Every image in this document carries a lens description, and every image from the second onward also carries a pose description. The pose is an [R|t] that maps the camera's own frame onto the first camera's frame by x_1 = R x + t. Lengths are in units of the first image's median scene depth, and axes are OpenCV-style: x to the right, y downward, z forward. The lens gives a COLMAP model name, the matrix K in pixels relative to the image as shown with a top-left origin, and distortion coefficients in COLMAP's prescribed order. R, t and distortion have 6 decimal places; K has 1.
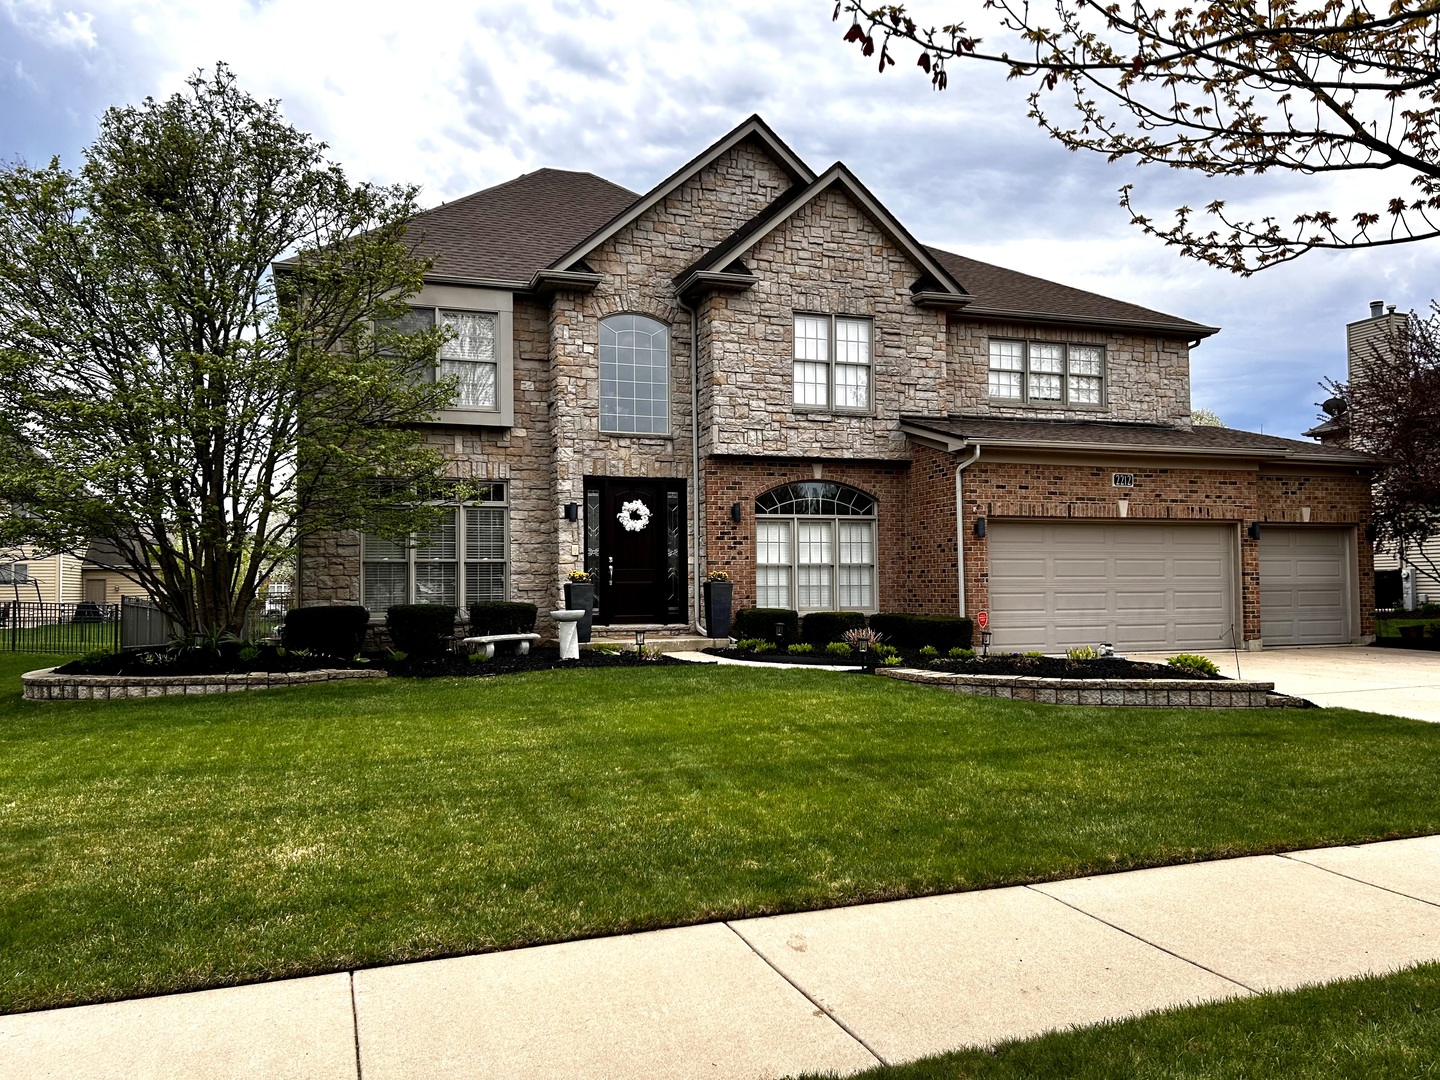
lens RADIAL K [[1080.6, 0, 717.0], [0, 1080.6, 538.1], [0, 0, 1]] dist [0.116129, -0.154613]
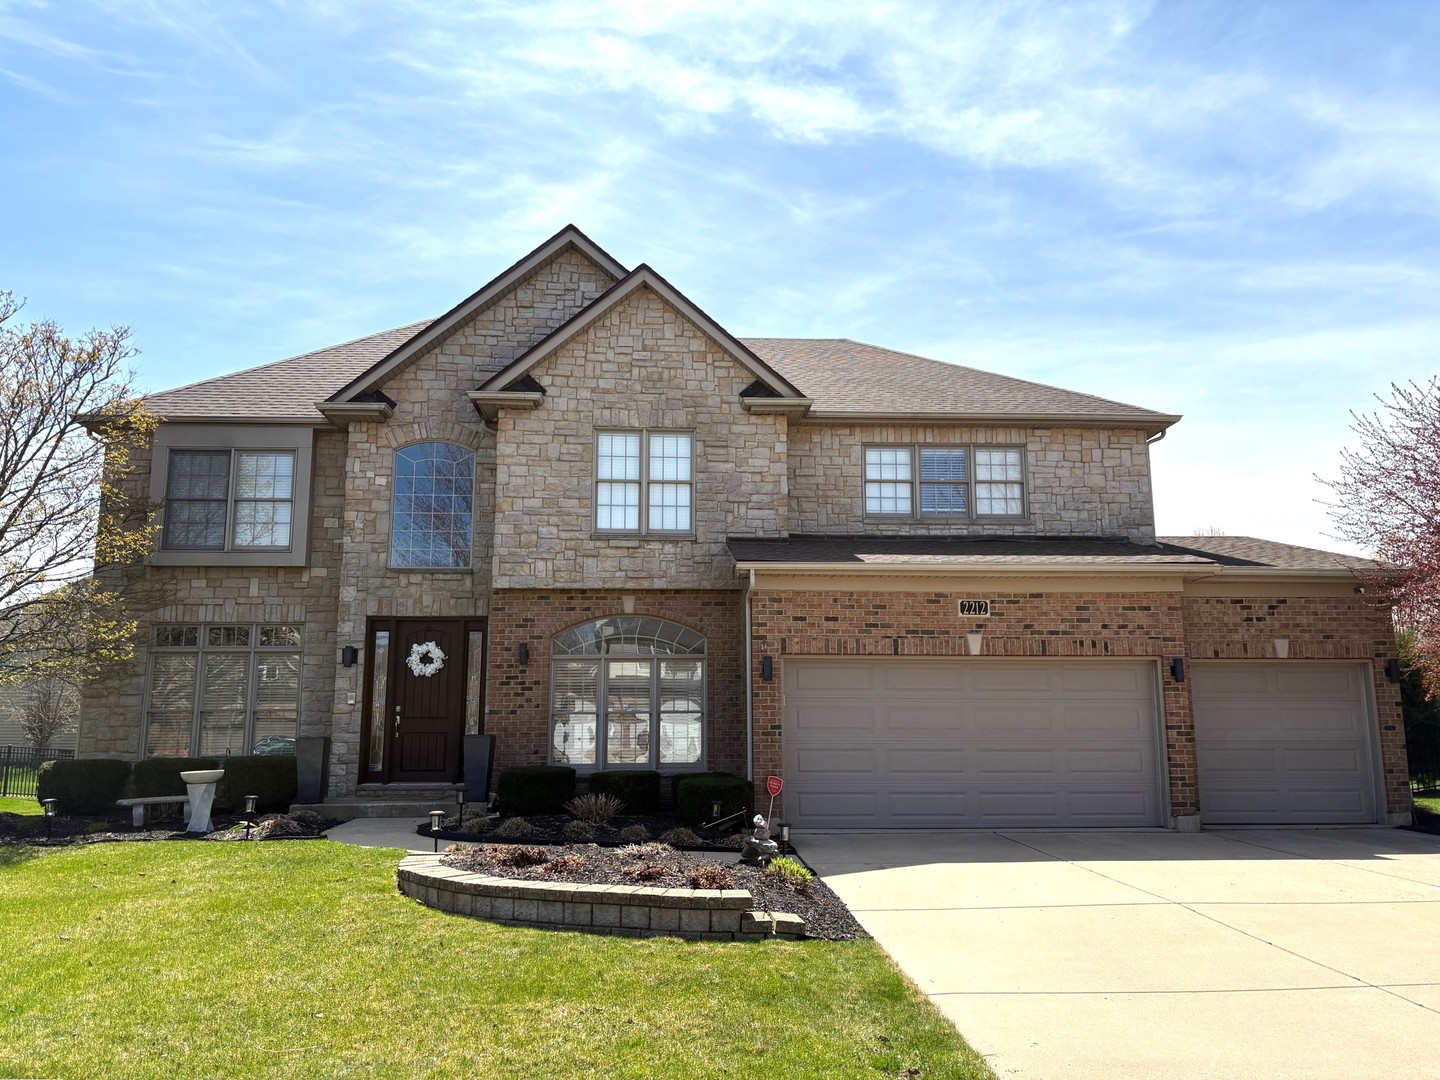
lens RADIAL K [[1080.6, 0, 717.0], [0, 1080.6, 538.1], [0, 0, 1]] dist [0.116129, -0.154613]
pose [[0.963083, -0.040623, -0.266120, 0.399312], [0.007767, 0.992330, -0.123370, -0.006407], [0.269091, 0.116749, 0.956012, 0.178162]]
